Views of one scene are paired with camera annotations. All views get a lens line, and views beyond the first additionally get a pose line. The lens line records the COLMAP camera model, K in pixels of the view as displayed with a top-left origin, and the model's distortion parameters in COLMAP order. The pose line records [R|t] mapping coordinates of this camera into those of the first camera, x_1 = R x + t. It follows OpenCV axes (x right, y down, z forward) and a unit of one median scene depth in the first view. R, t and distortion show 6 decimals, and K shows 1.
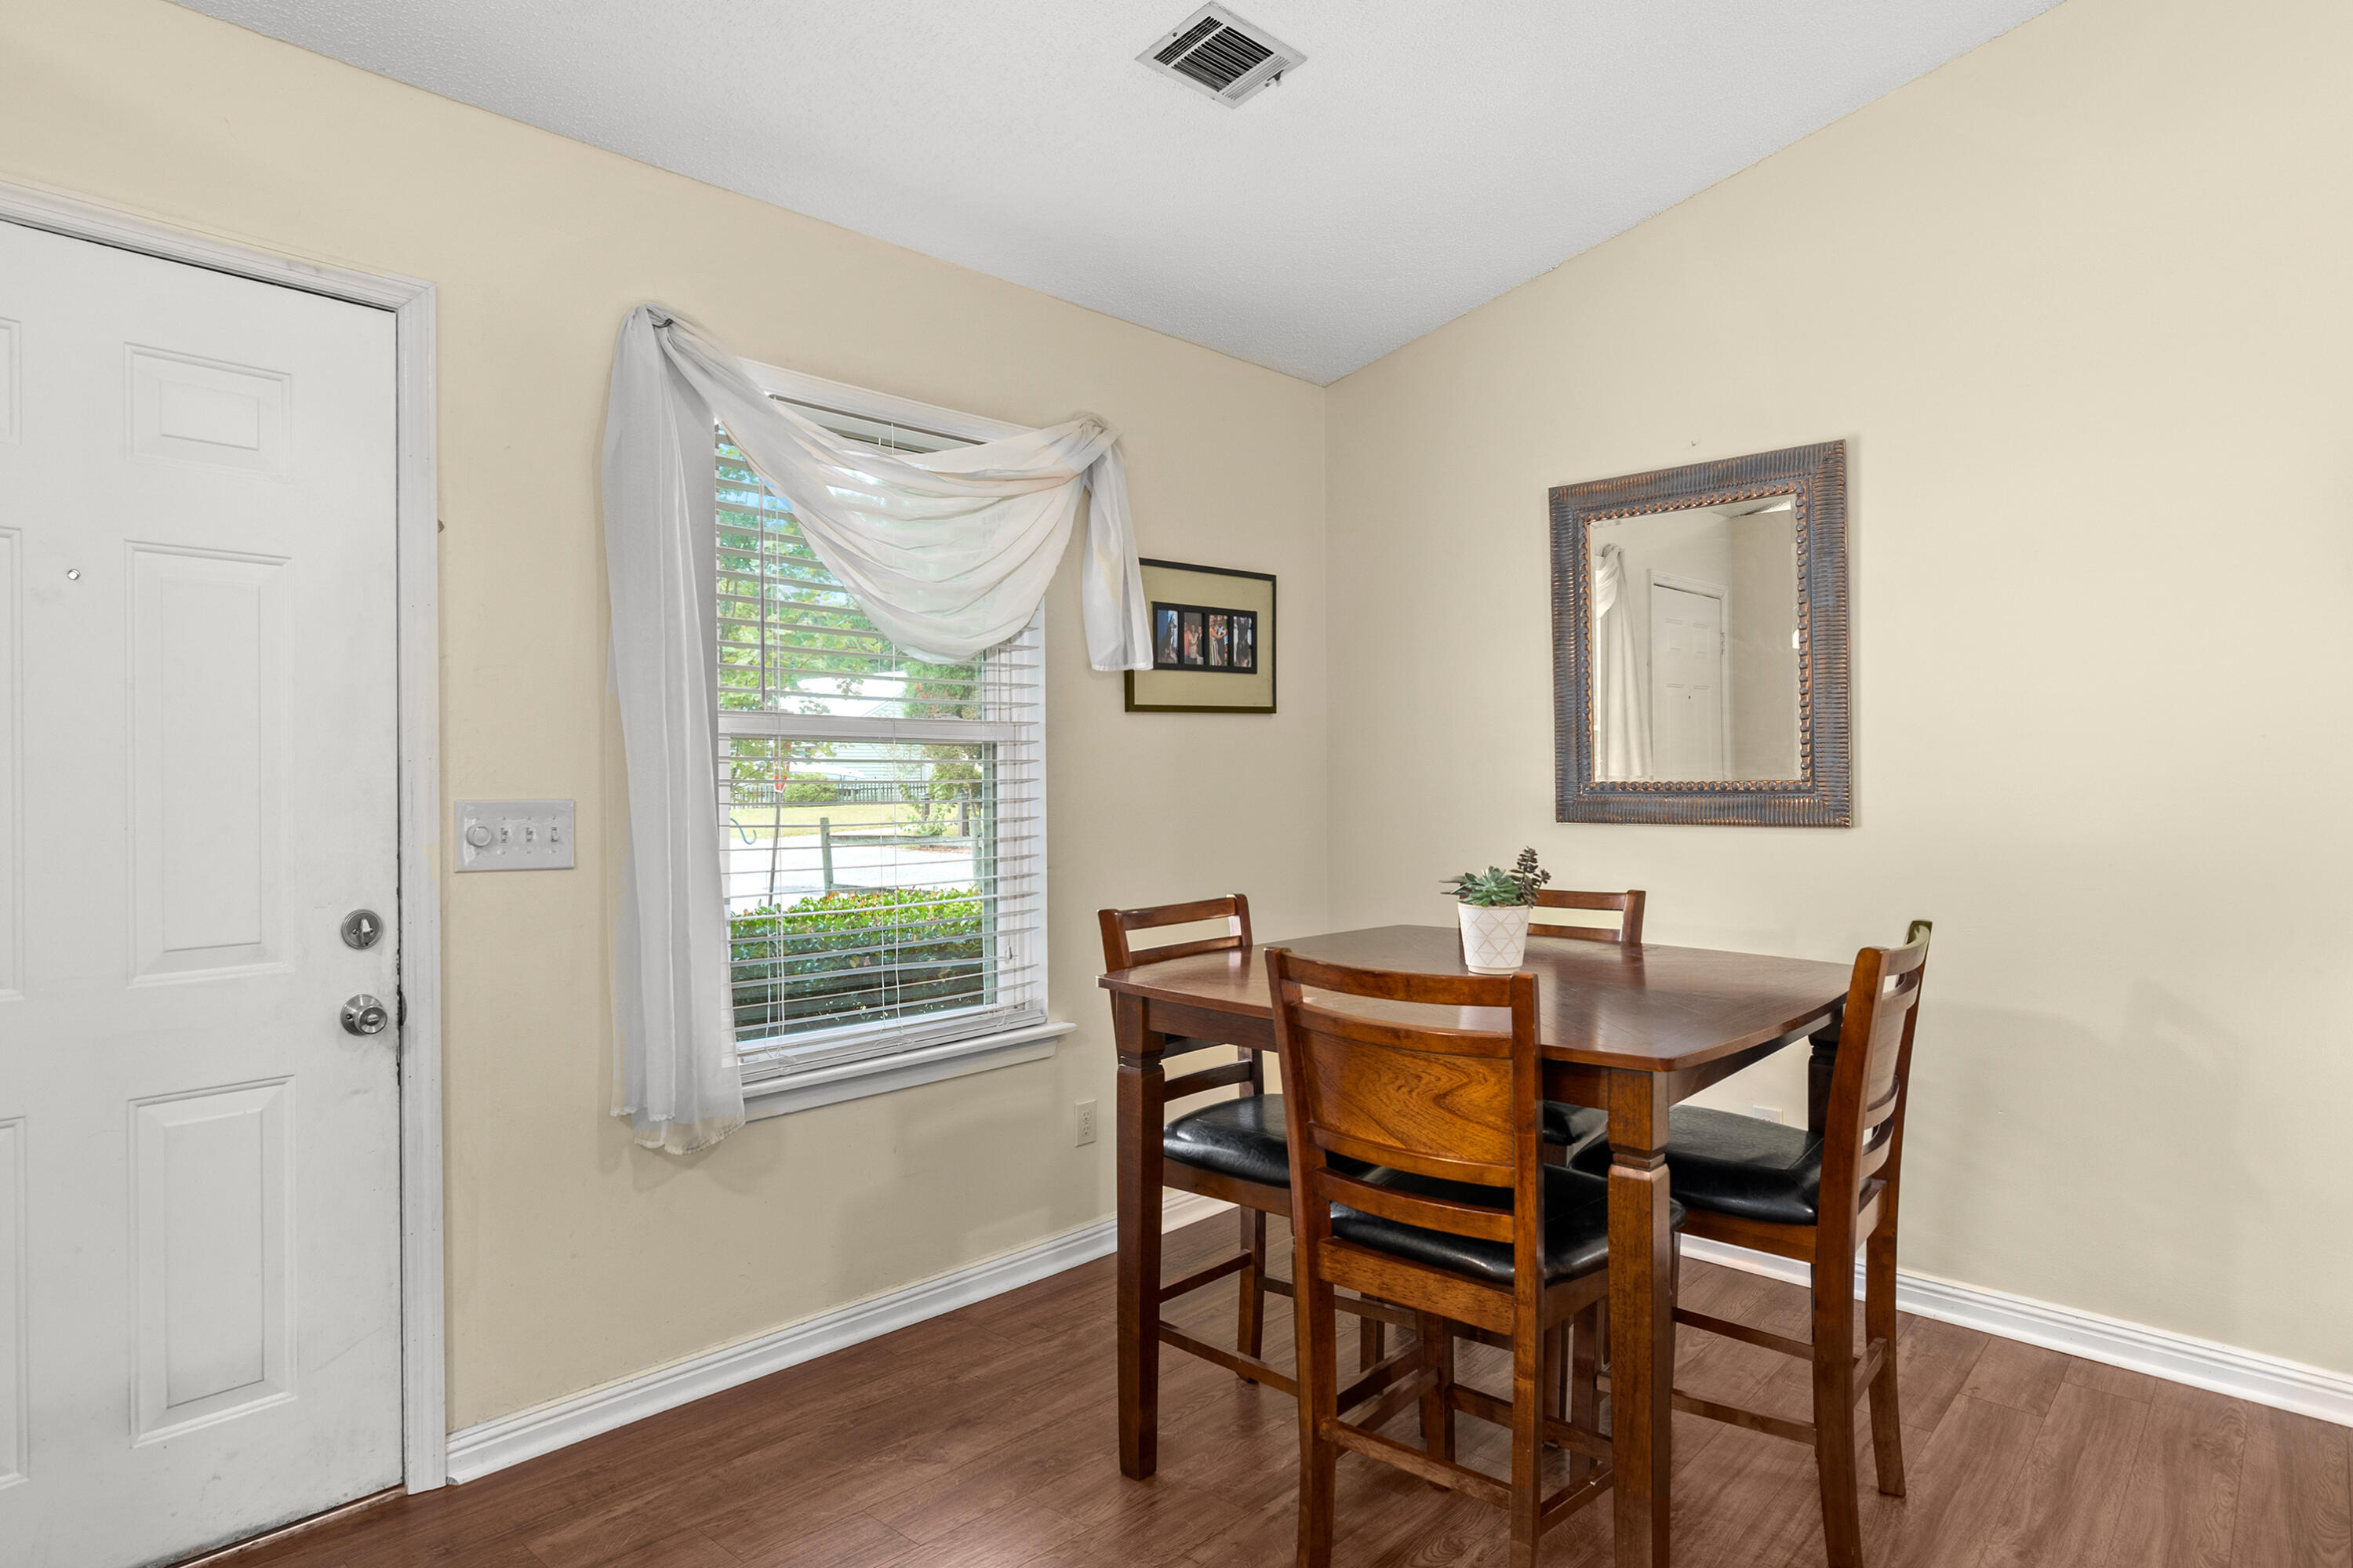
lens RADIAL K [[1387.2, 0, 1180.6], [0, 1387.2, 799.0], [0, 0, 1]] dist [-0.038903, 0.002224]
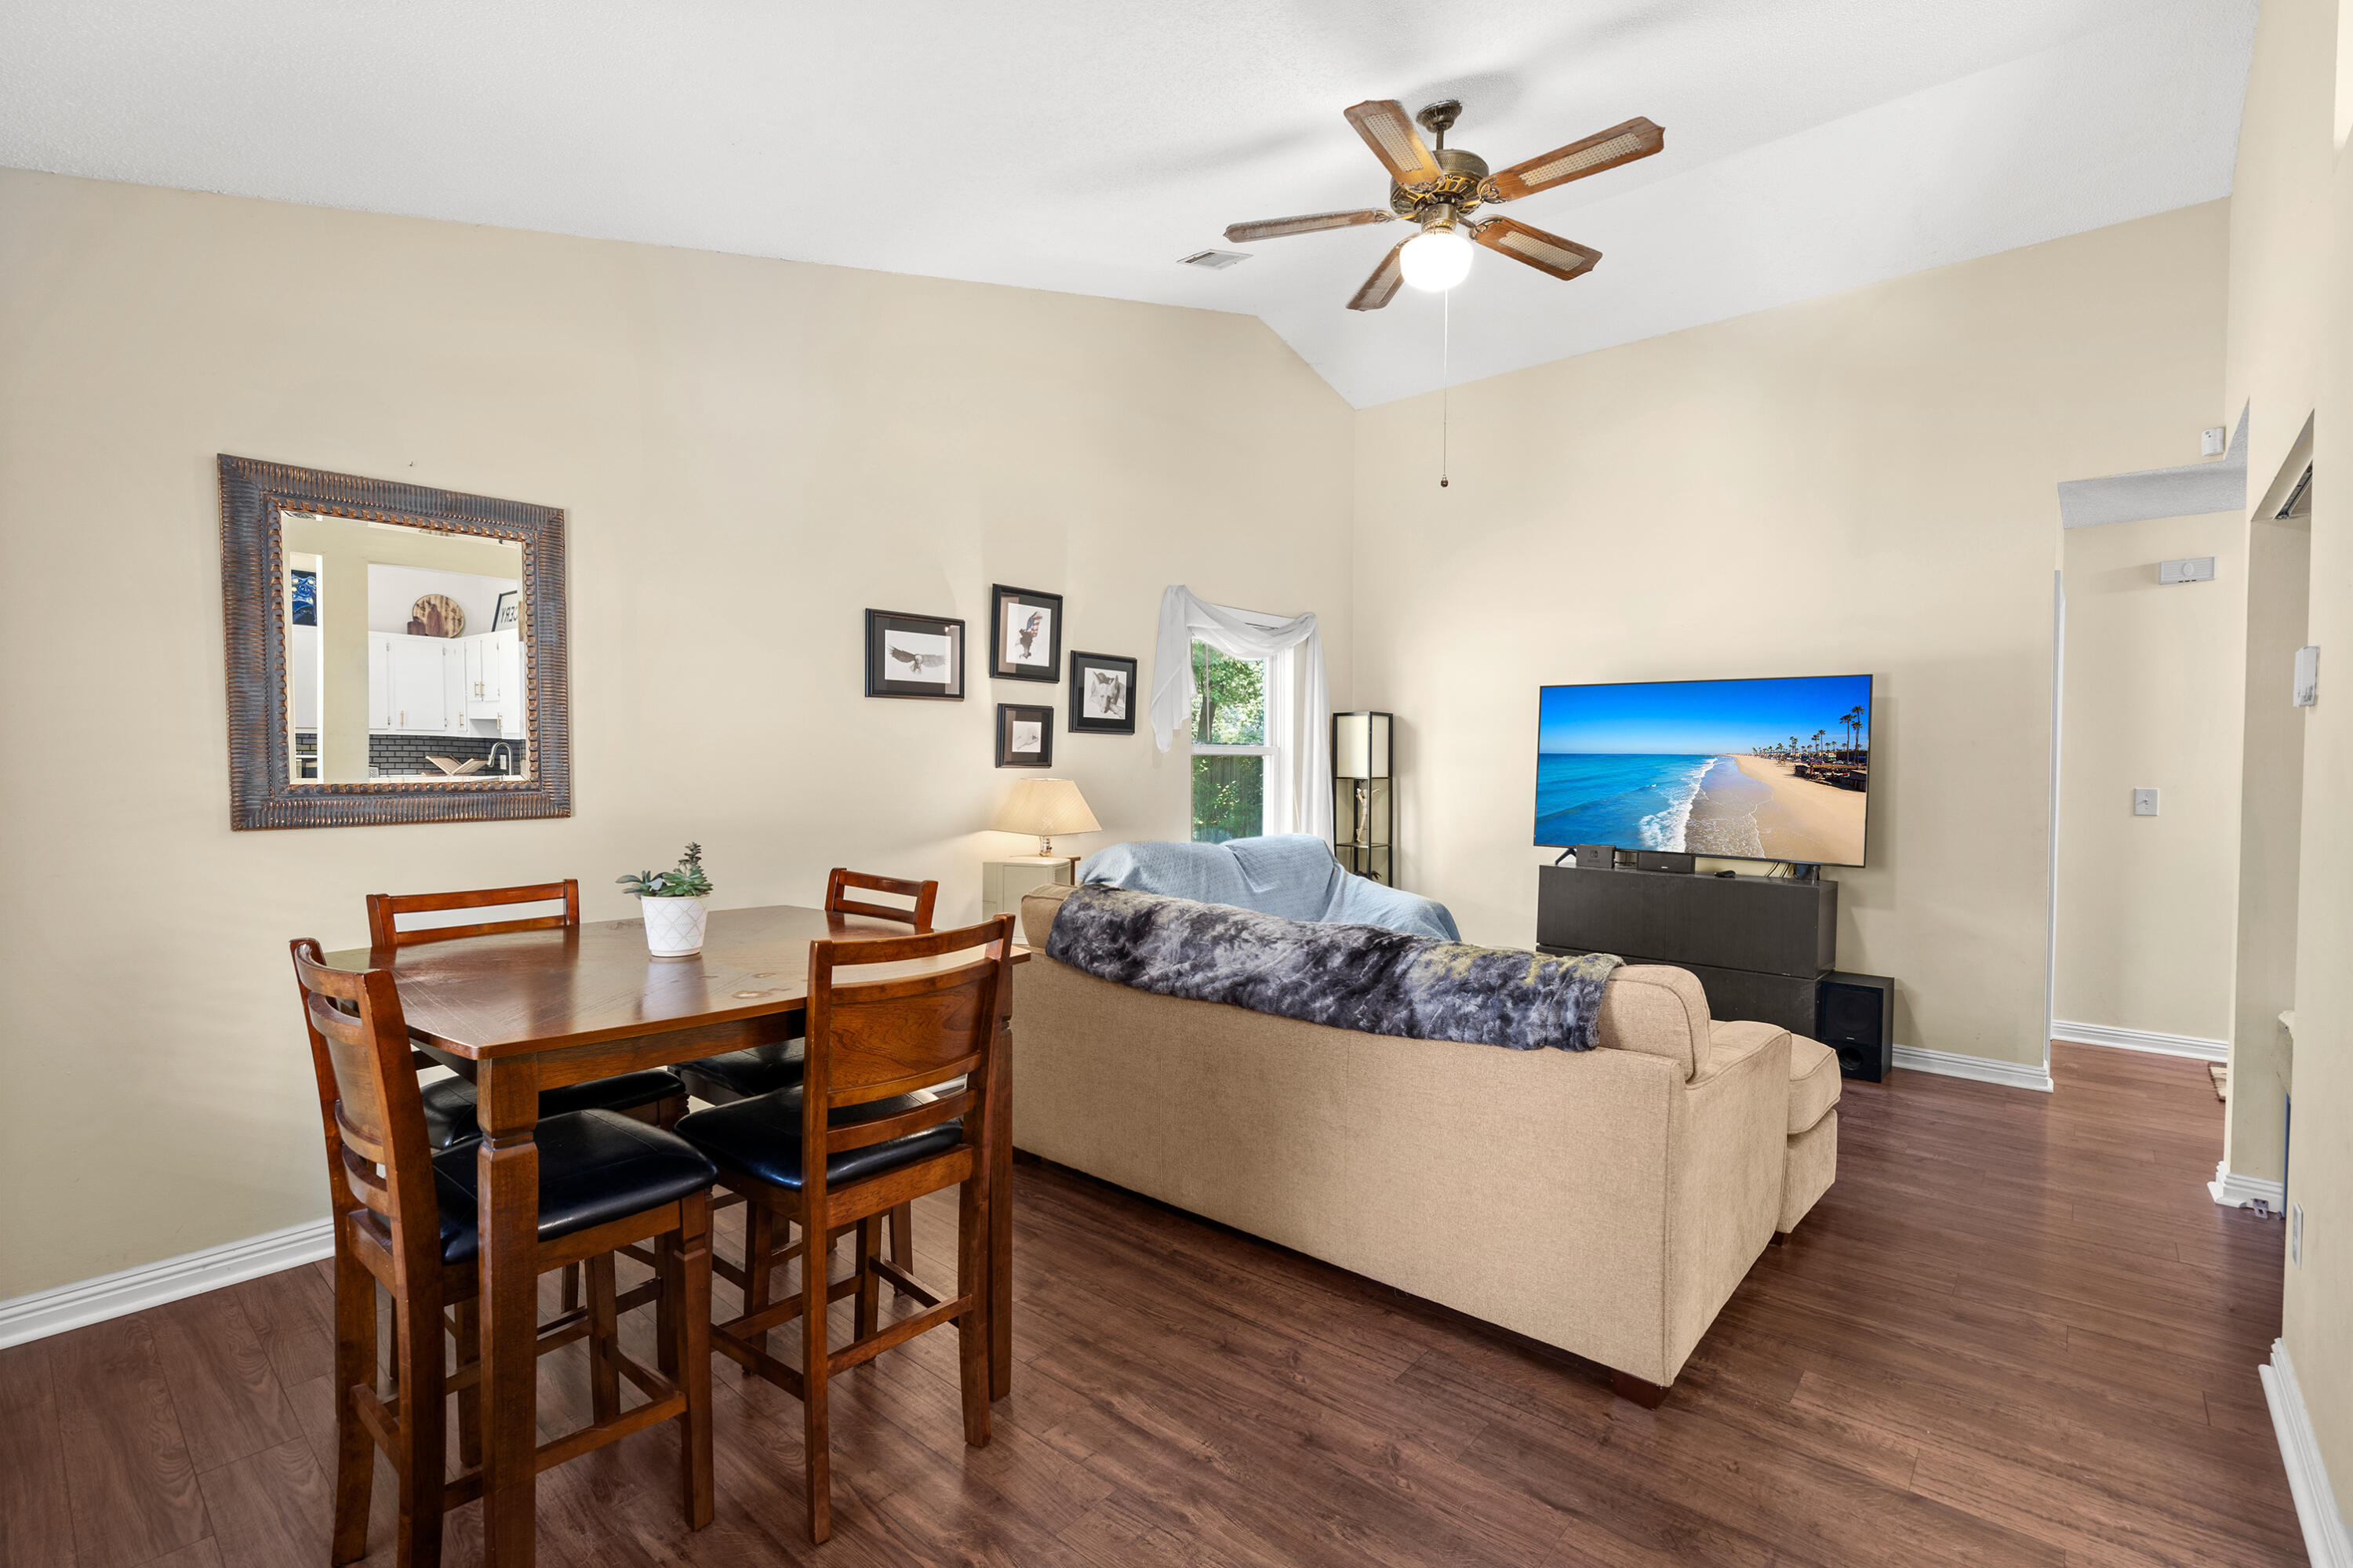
lens RADIAL K [[1070.6, 0, 1169.1], [0, 1070.6, 773.4], [0, 0, 1]] dist [0.007768, -0.008288]
pose [[-0.016720, -0.009429, 0.999816, -0.460068], [0.019200, 0.999768, 0.009750, -0.016849], [-0.999676, 0.019359, -0.016536, 0.427647]]
